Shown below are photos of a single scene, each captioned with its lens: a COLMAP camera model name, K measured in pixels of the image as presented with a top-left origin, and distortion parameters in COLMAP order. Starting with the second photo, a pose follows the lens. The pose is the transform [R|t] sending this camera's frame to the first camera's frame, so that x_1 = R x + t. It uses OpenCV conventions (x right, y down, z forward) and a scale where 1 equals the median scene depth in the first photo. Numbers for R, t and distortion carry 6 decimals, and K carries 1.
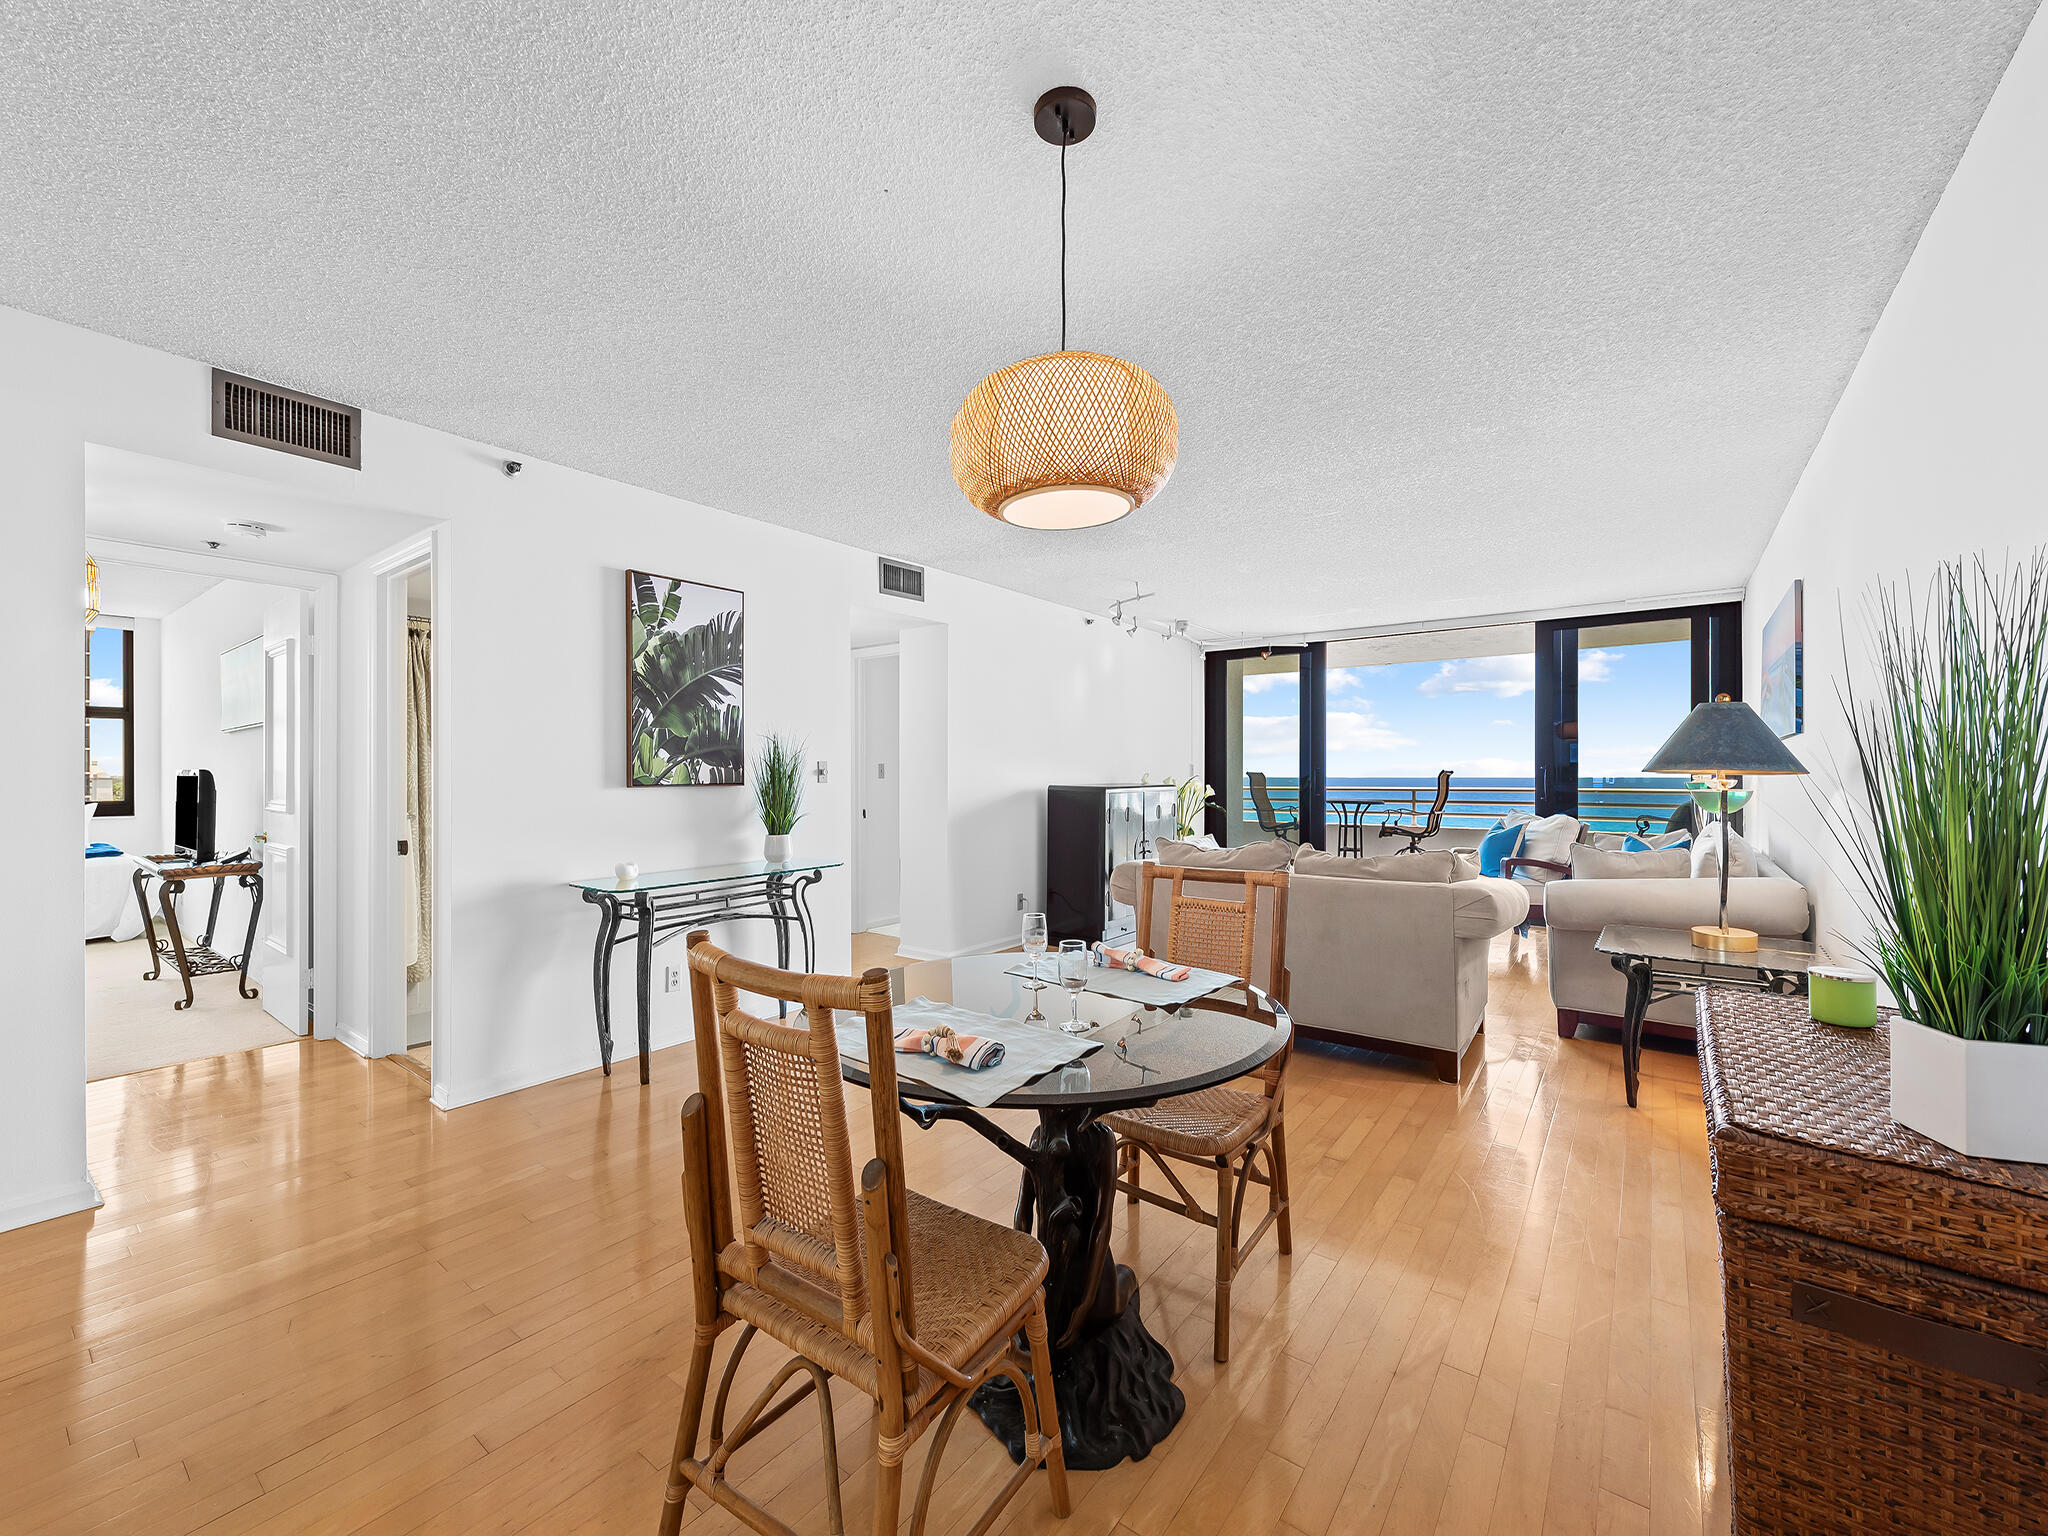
lens RADIAL K [[829.3, 0, 1024.0], [0, 829.3, 768.0], [0, 0, 1]] dist [0.039765, -0.012847]
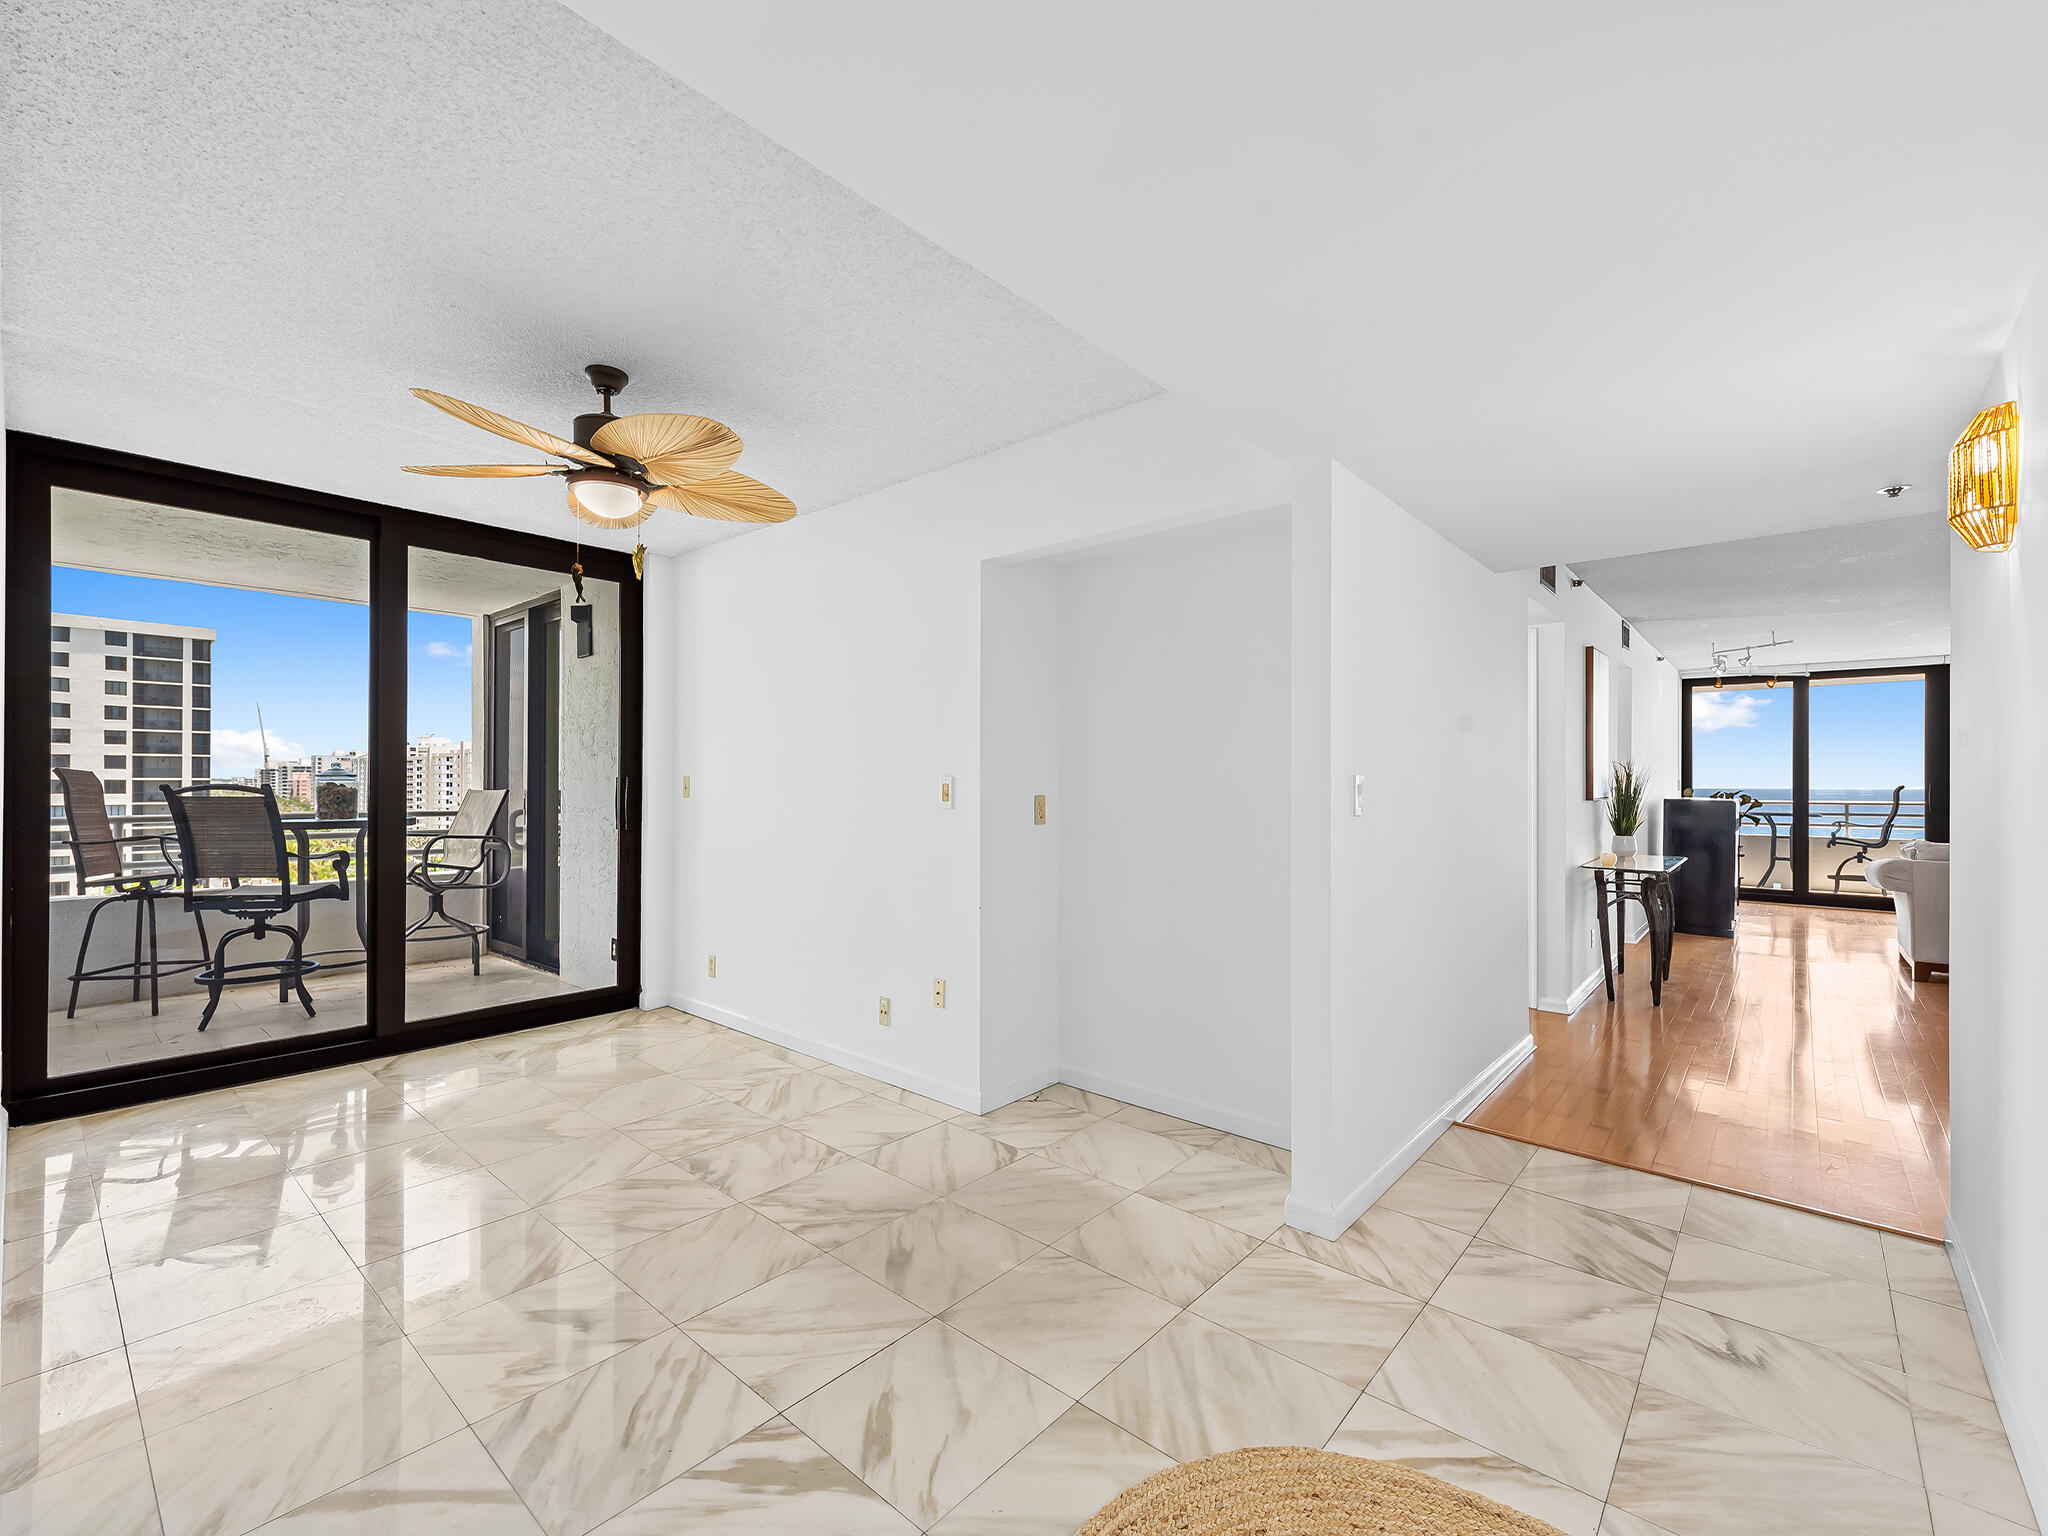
lens RADIAL K [[888.7, 0, 1019.3], [0, 888.7, 776.0], [0, 0, 1]] dist [0.009156, -0.000259]
pose [[0.997193, 0.006876, -0.074562, -1.203946], [-0.006662, 0.999973, 0.003113, -0.014341], [0.074581, -0.002607, 0.997212, -0.536634]]
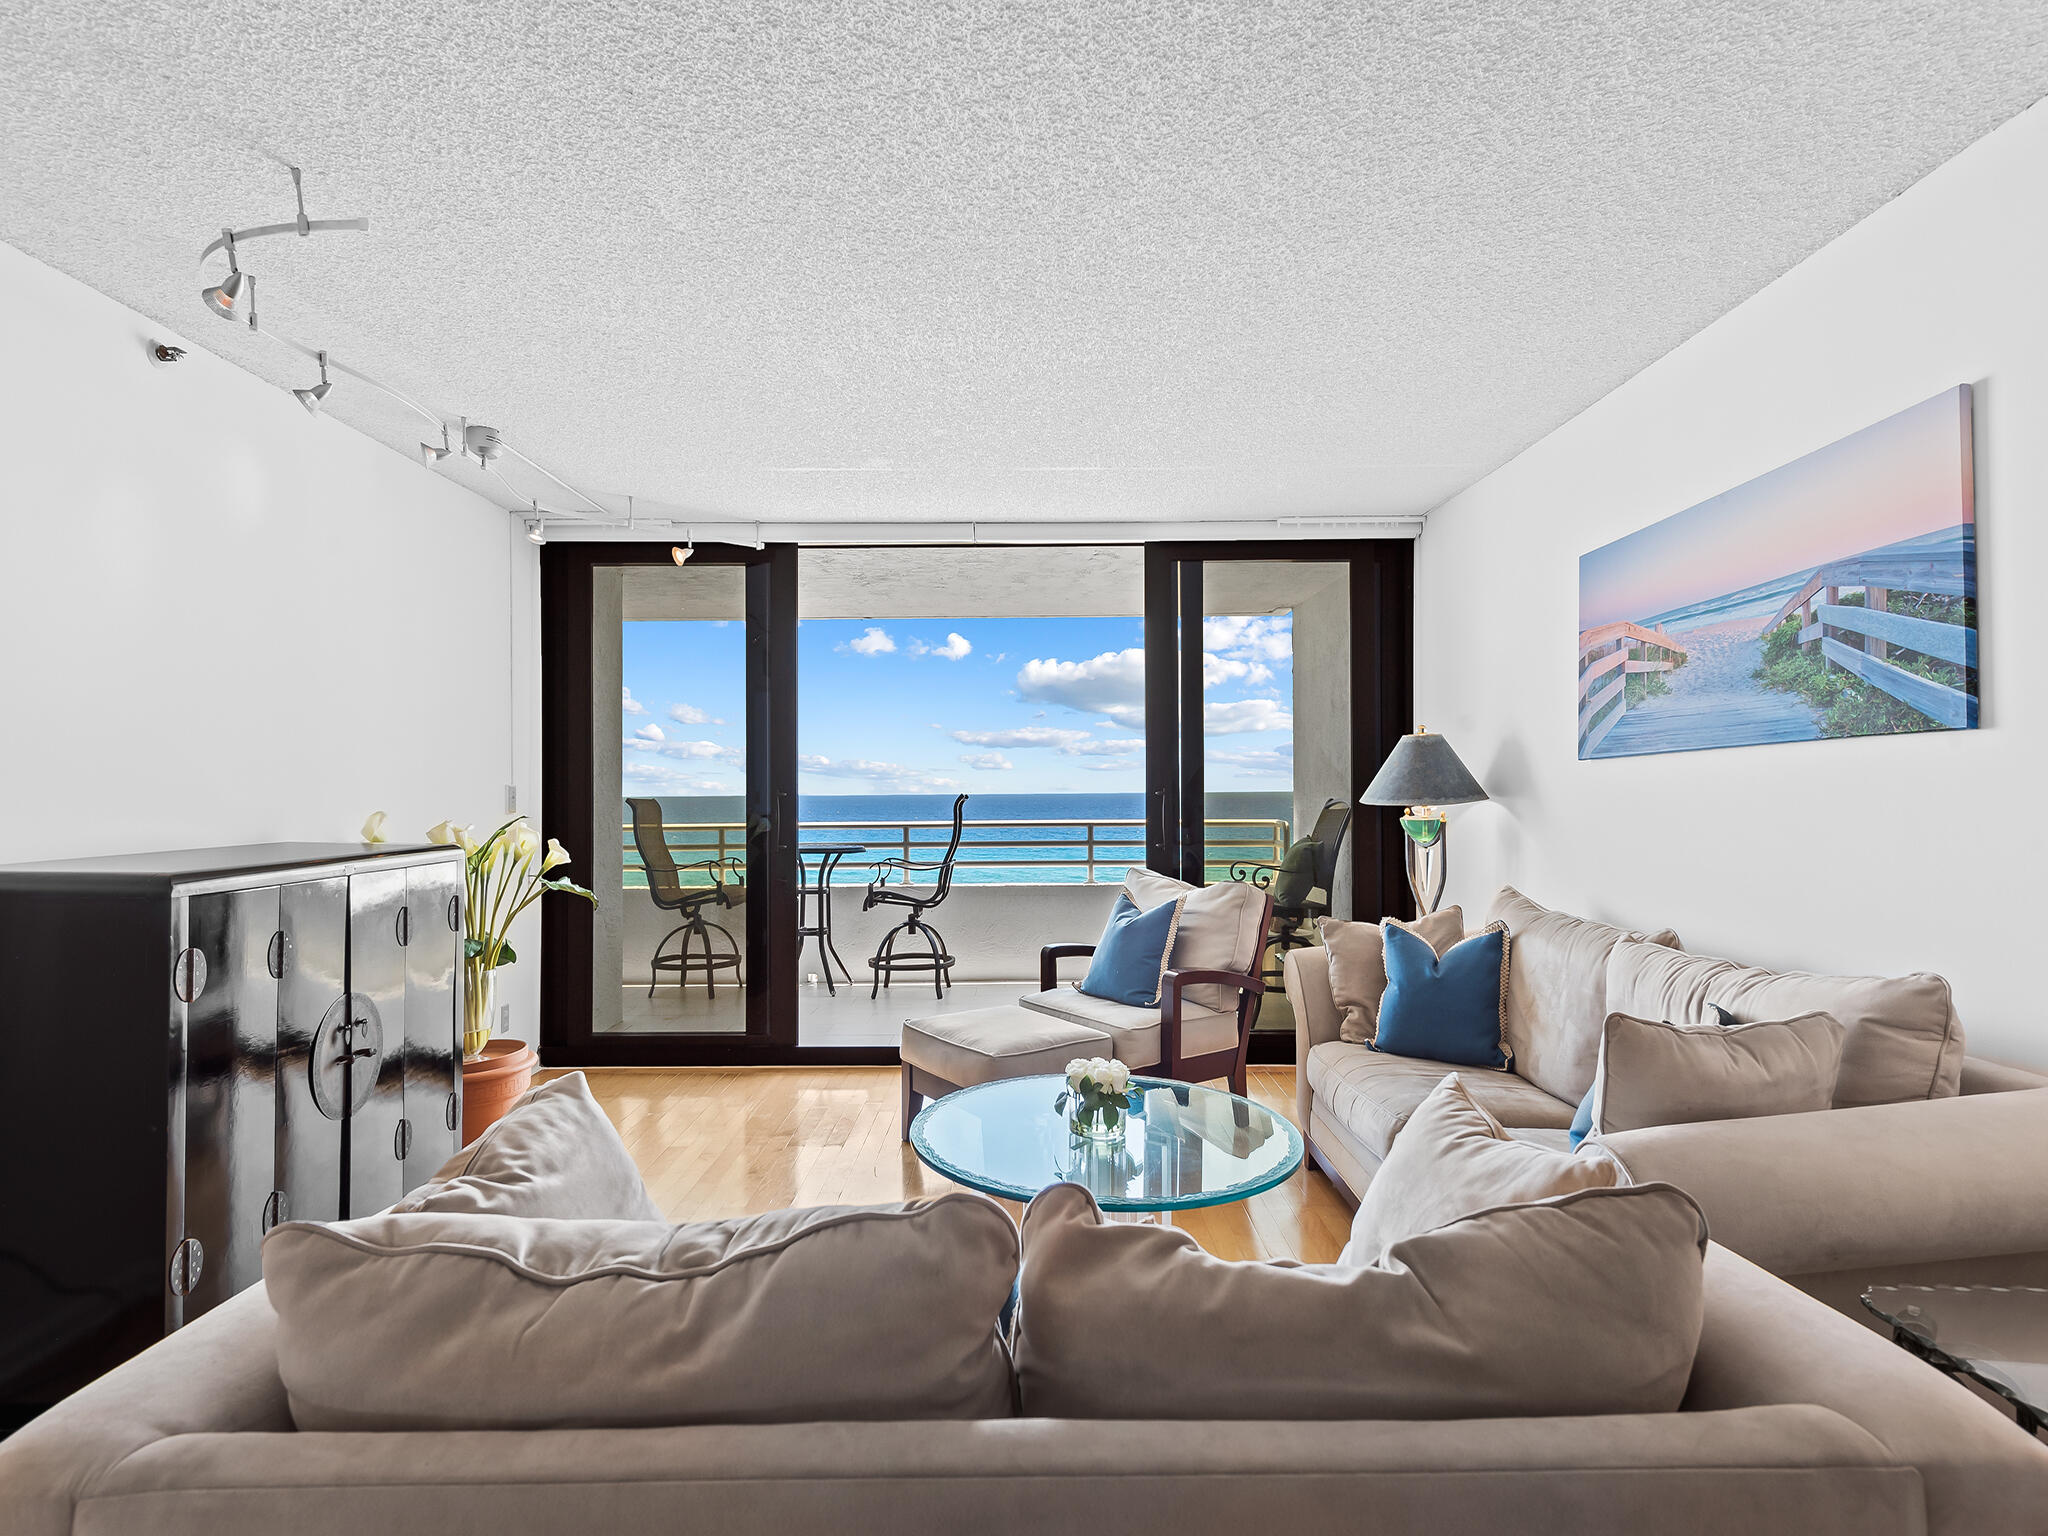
lens RADIAL K [[1050.6, 0, 1018.5], [0, 1050.6, 776.2], [0, 0, 1]] dist [-0.000062, -0.000665]
pose [[0.804012, 0.002809, 0.594607, 0.171643], [0.001441, 0.999977, -0.006673, -0.012045], [-0.594612, 0.006222, 0.803989, 0.777354]]
